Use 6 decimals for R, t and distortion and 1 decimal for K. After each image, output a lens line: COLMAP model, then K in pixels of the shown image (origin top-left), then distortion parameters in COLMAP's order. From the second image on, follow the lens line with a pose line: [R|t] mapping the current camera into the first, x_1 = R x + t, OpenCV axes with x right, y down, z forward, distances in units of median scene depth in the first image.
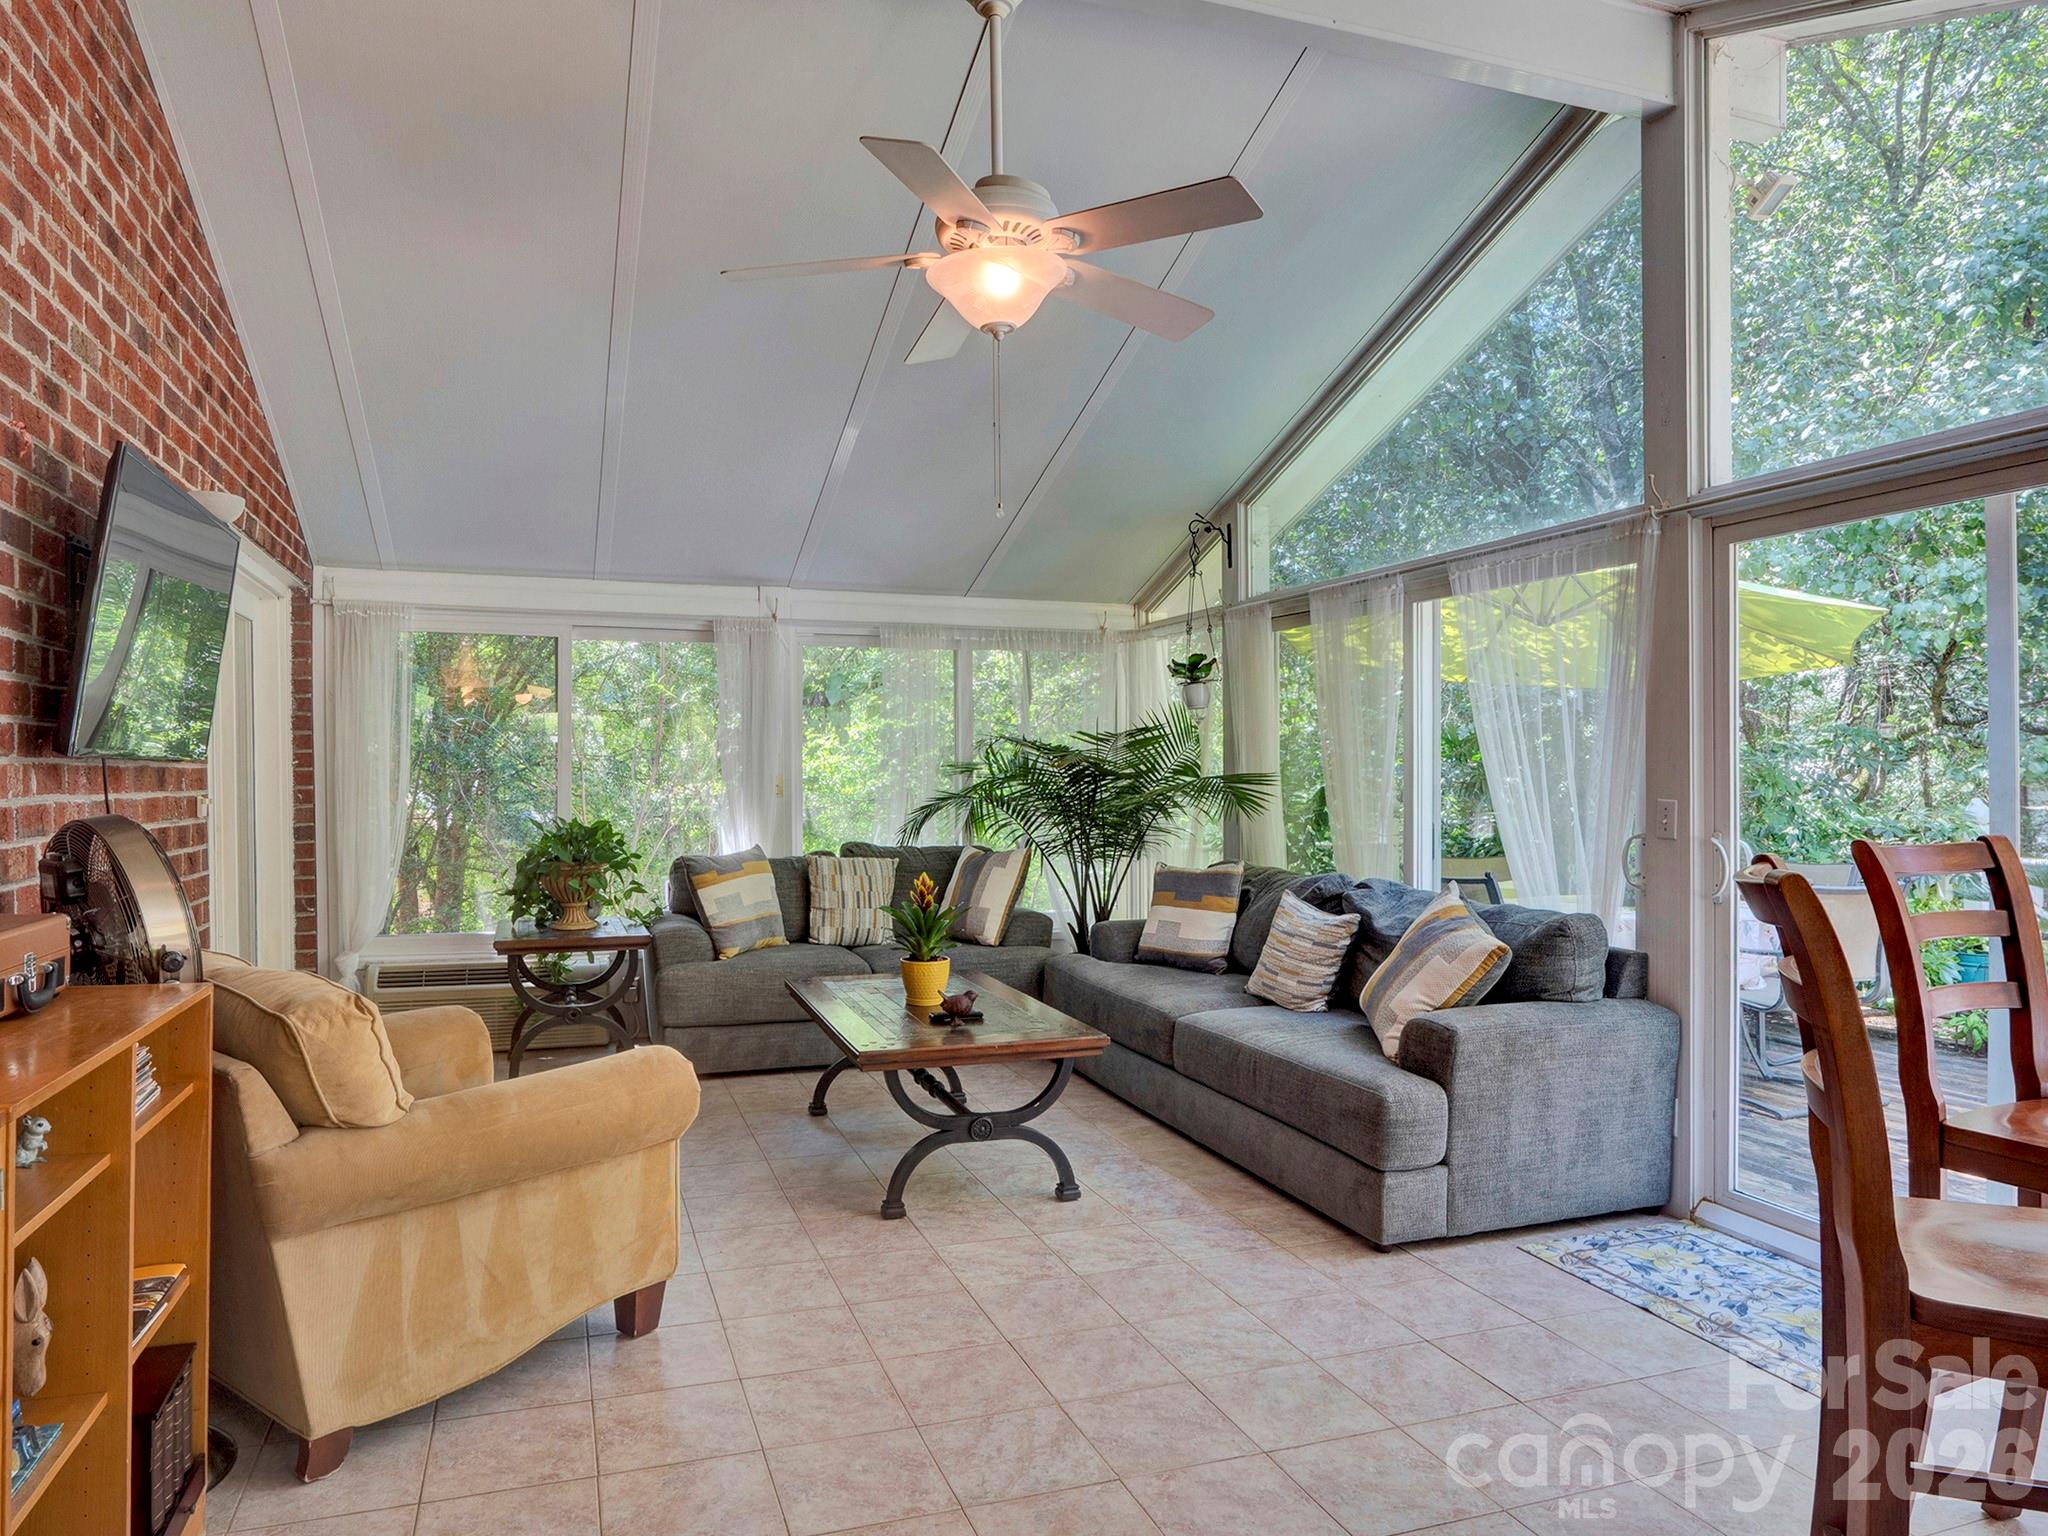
lens RADIAL K [[1311.6, 0, 1016.9], [0, 1311.6, 759.6], [0, 0, 1]] dist [-0.002434, 0.000708]
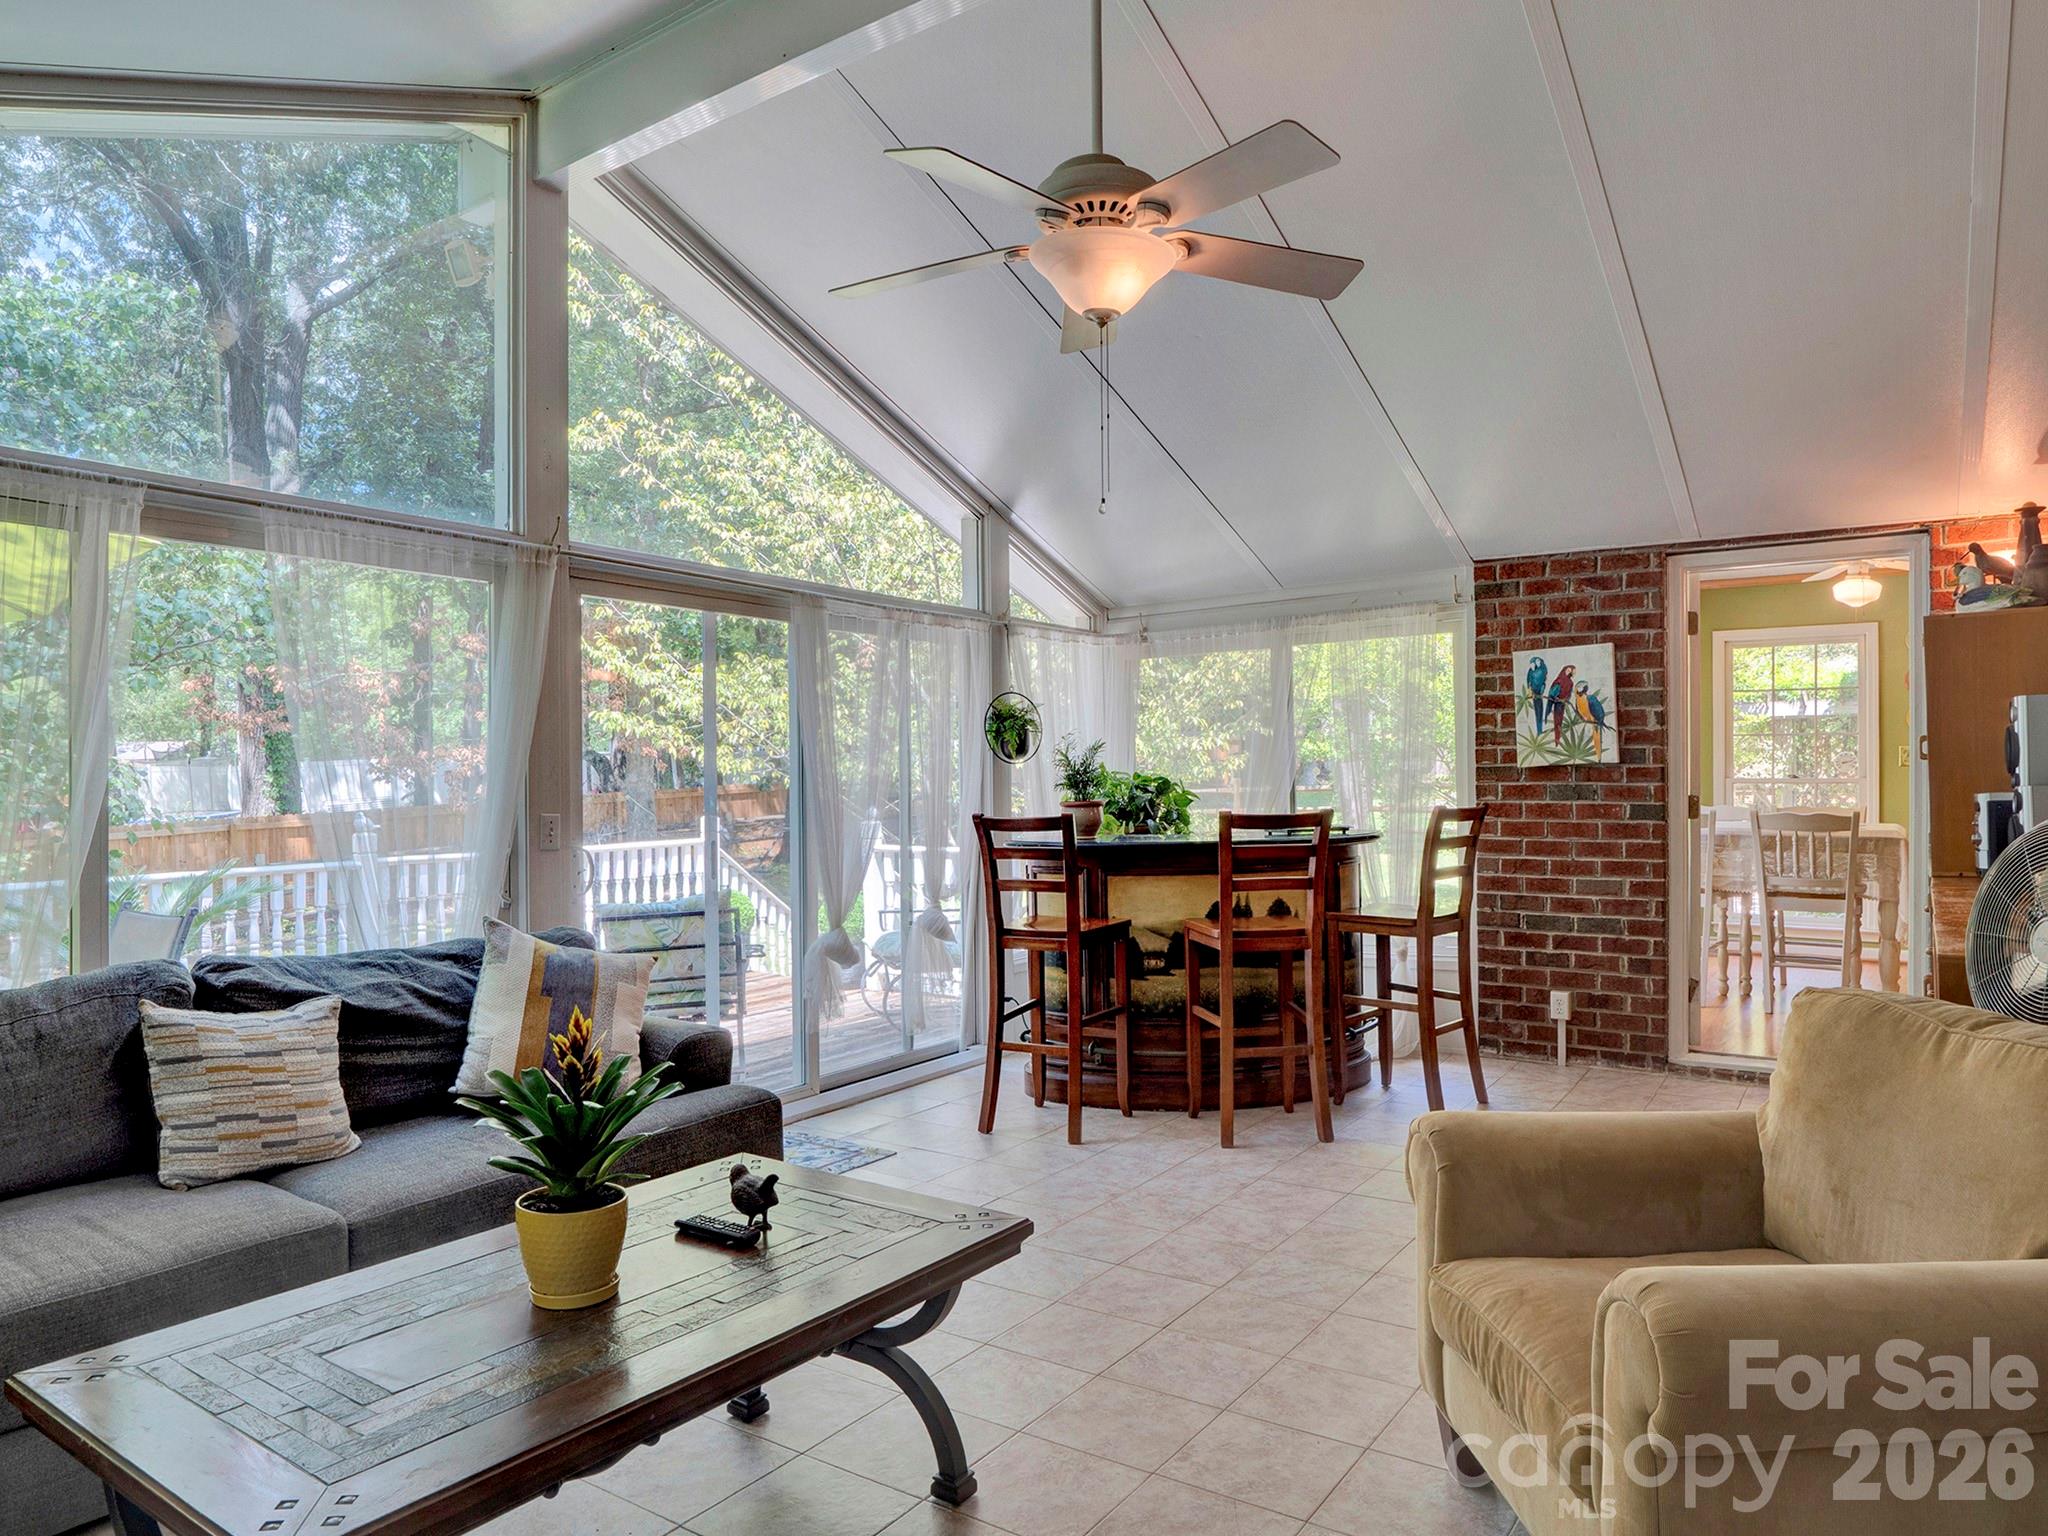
lens RADIAL K [[1312.8, 0, 1025.6], [0, 1312.8, 774.7], [0, 0, 1]] dist [-0.000694, 0.000146]
pose [[-0.587814, 0.030509, 0.808421, -0.809219], [0.018821, 0.999534, -0.024036, 0.034221], [-0.808777, 0.001087, -0.588114, 1.739135]]
